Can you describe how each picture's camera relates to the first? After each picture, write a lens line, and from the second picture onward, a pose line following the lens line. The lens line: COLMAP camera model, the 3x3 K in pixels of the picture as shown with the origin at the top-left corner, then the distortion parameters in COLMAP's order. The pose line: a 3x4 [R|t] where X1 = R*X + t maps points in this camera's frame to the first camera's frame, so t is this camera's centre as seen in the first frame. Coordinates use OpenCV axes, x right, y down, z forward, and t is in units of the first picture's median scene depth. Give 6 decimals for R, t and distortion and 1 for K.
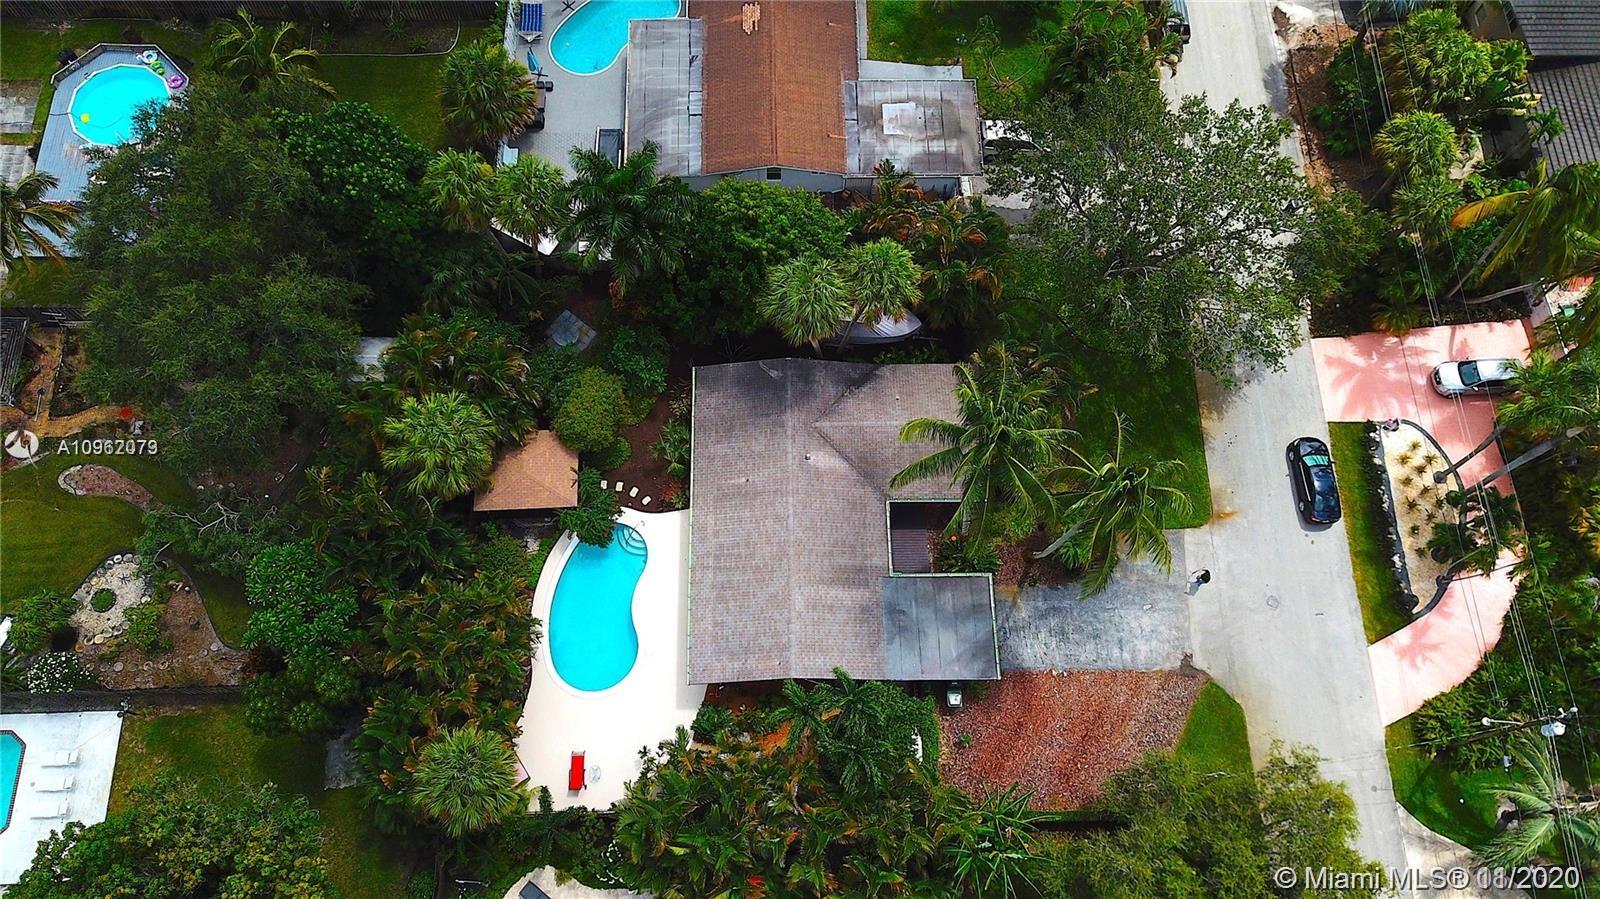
lens RADIAL K [[1250.0, 0, 800.0], [0, 1250.0, 449.5], [0, 0, 1]] dist [-0.004178, -0.005107]
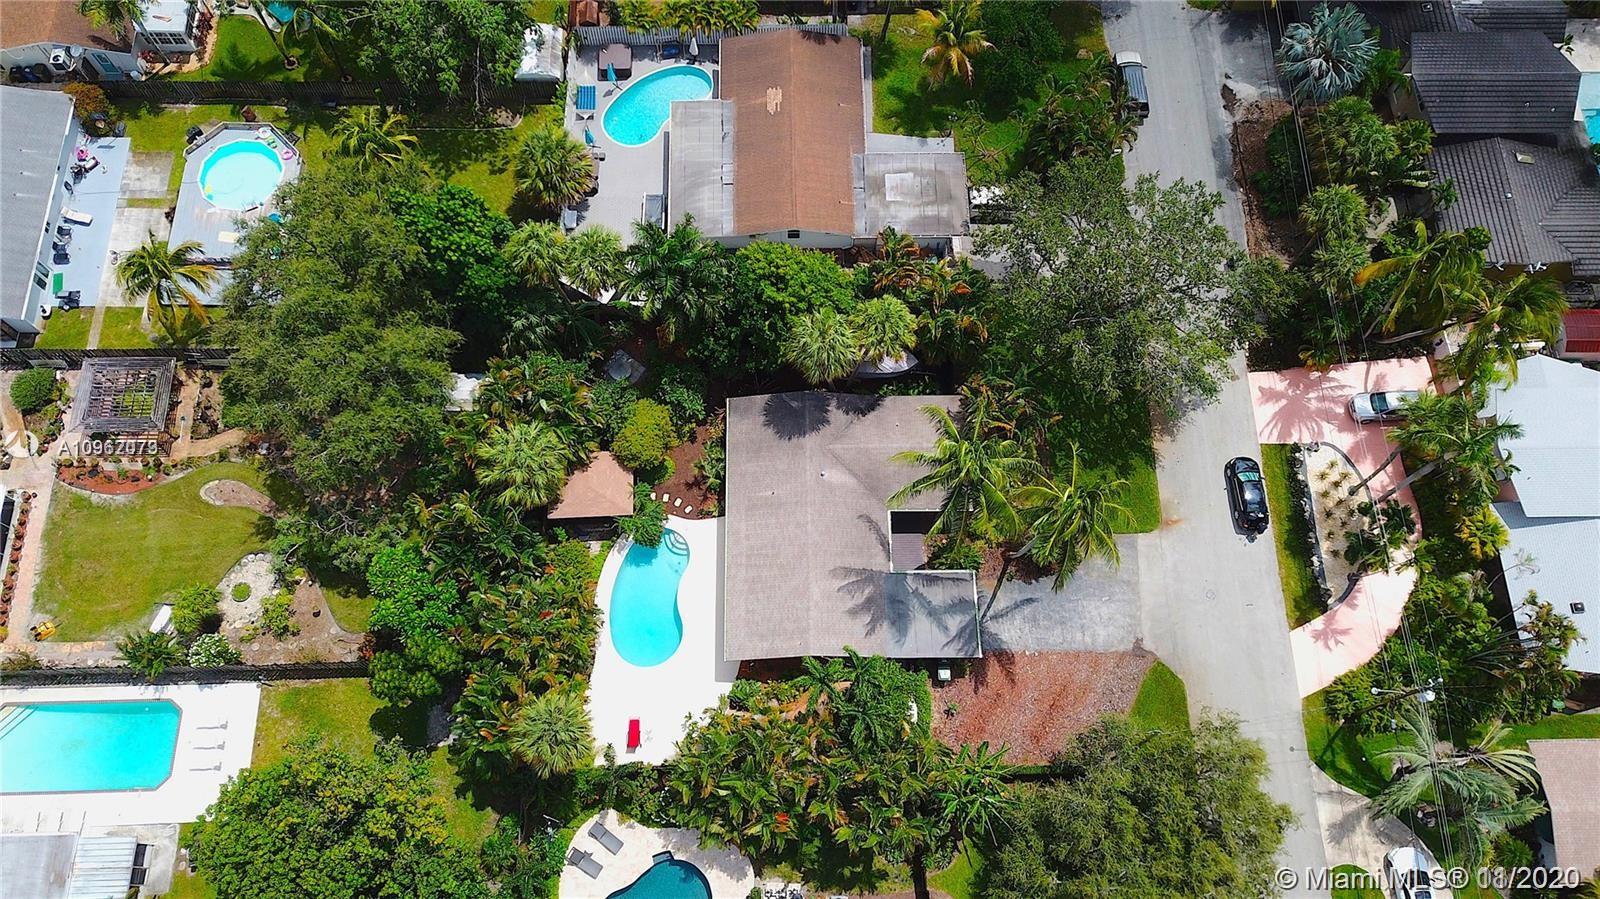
lens RADIAL K [[1250.0, 0, 800.0], [0, 1250.0, 449.5], [0, 0, 1]] dist [-0.004178, -0.005107]
pose [[0.999988, 0.000603, -0.004795, -0.010233], [-0.000611, 0.999998, -0.001793, -0.015370], [0.004794, 0.001796, 0.999987, -0.206176]]
